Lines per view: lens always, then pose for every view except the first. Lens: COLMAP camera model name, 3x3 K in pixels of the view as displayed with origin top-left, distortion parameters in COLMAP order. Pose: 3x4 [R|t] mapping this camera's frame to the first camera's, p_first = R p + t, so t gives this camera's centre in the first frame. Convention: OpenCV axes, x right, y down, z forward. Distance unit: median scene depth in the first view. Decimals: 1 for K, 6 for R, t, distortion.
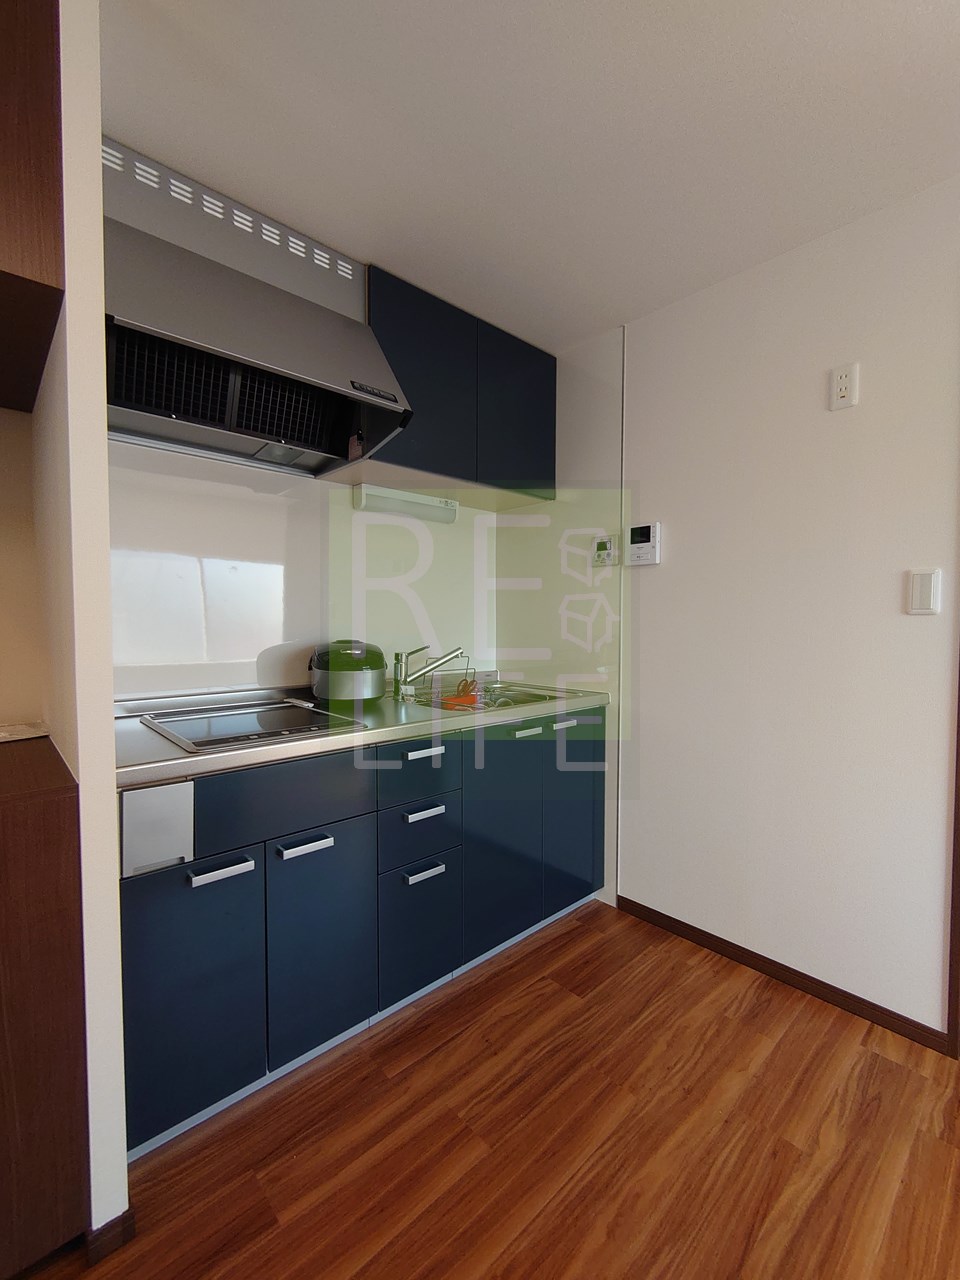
lens RADIAL K [[549.6, 0, 484.5], [0, 549.6, 639.4], [0, 0, 1]] dist [0.001581, -0.000230]
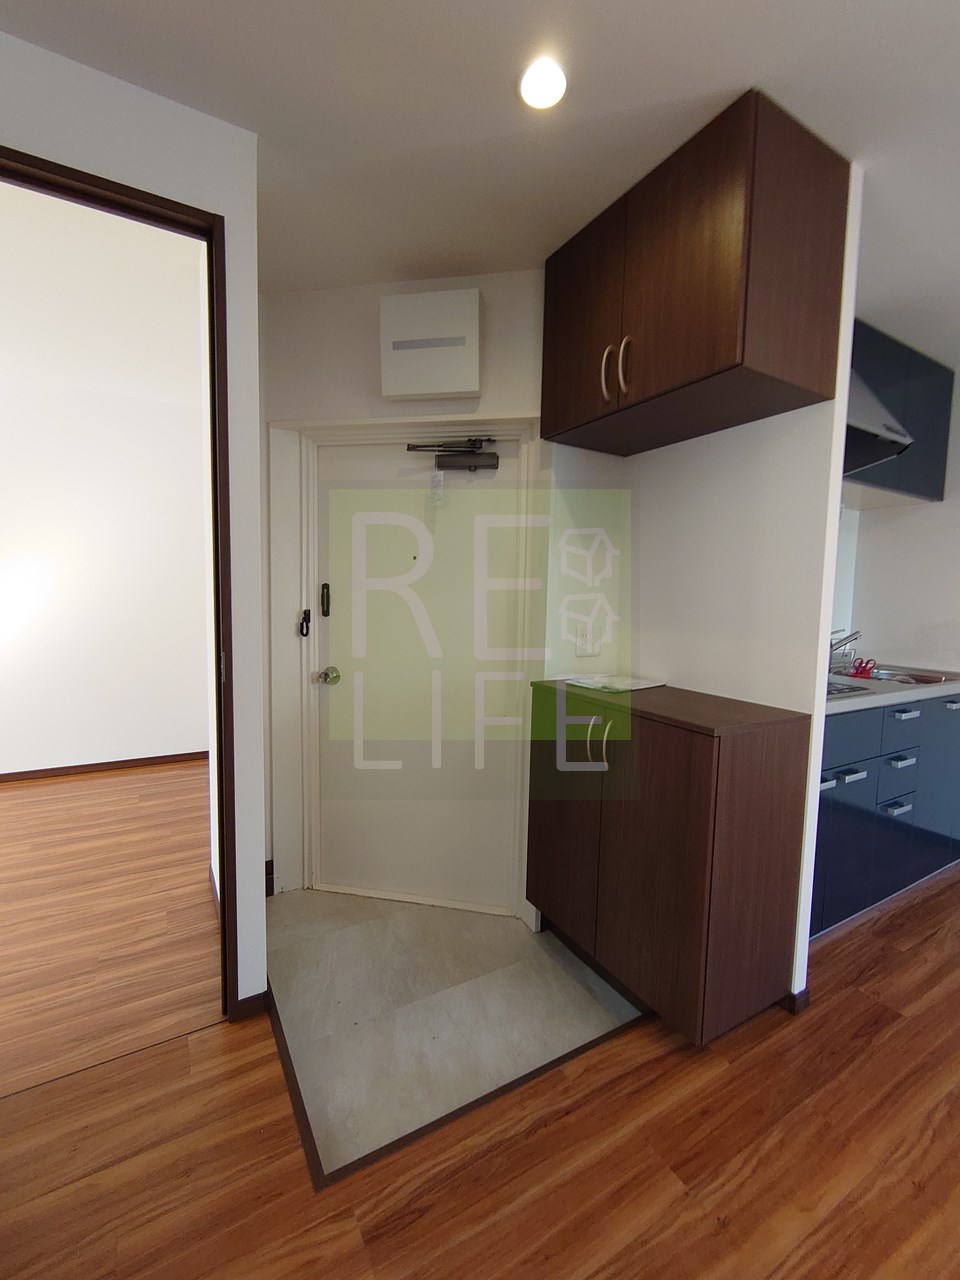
lens RADIAL K [[549.6, 0, 484.5], [0, 549.6, 639.4], [0, 0, 1]] dist [0.001581, -0.000230]
pose [[0.977386, 0.037503, -0.208111, -0.879949], [-0.028894, 0.998602, 0.044256, 0.004323], [0.209479, -0.037242, 0.977104, -0.478655]]
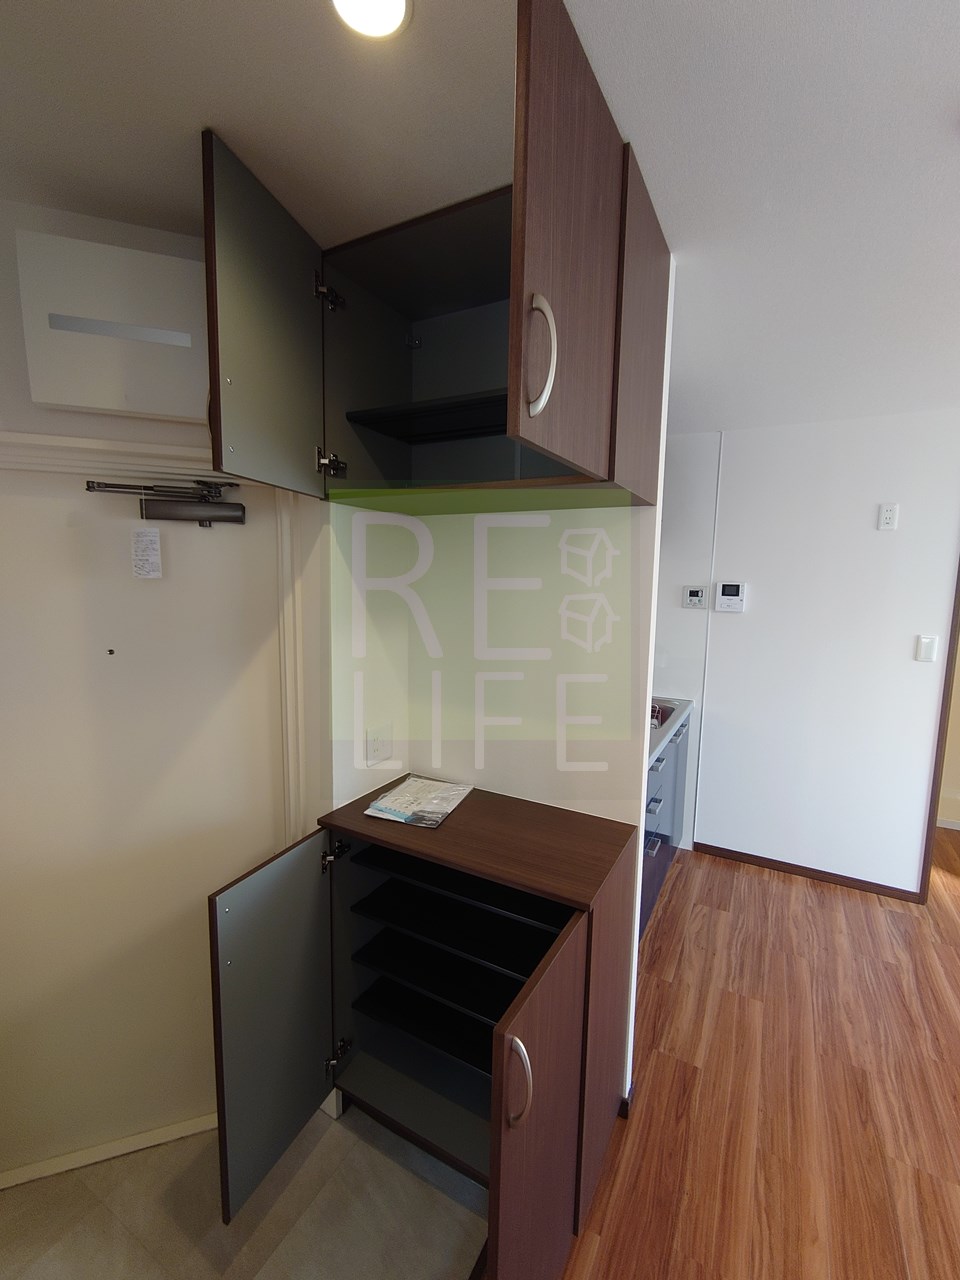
lens RADIAL K [[549.6, 0, 484.5], [0, 549.6, 639.4], [0, 0, 1]] dist [0.001581, -0.000230]
pose [[0.946642, -0.021222, 0.321588, -1.072067], [-0.005585, 0.996600, 0.082207, -0.250098], [-0.322239, -0.079616, 0.943304, -0.176030]]
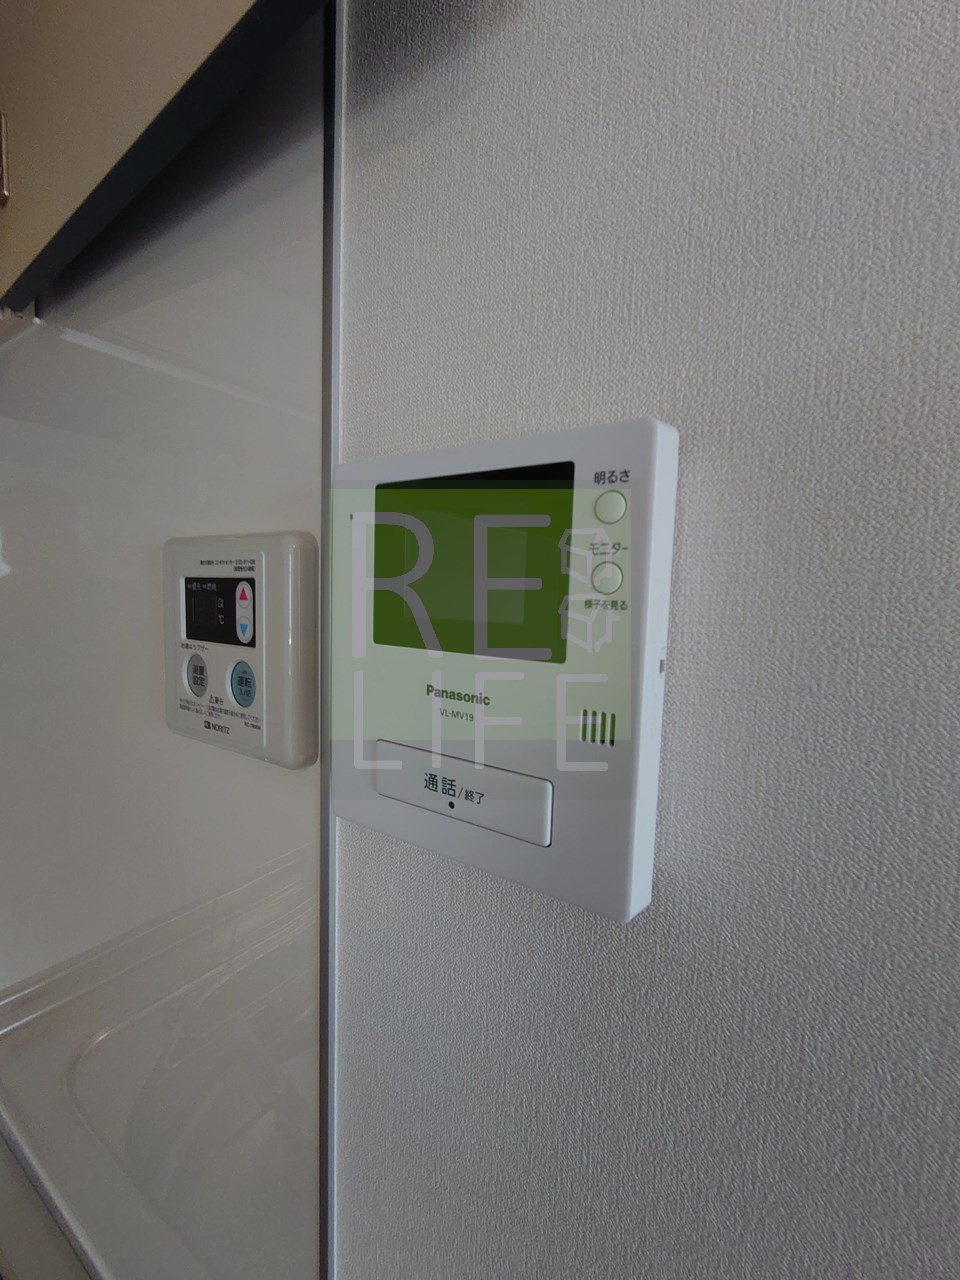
lens RADIAL K [[549.6, 0, 484.5], [0, 549.6, 639.4], [0, 0, 1]] dist [0.001581, -0.000230]
pose [[0.973223, 0.006831, 0.229761, 0.375326], [-0.018937, 0.998543, 0.050526, -0.256926], [-0.229081, -0.053524, 0.971935, 1.281286]]
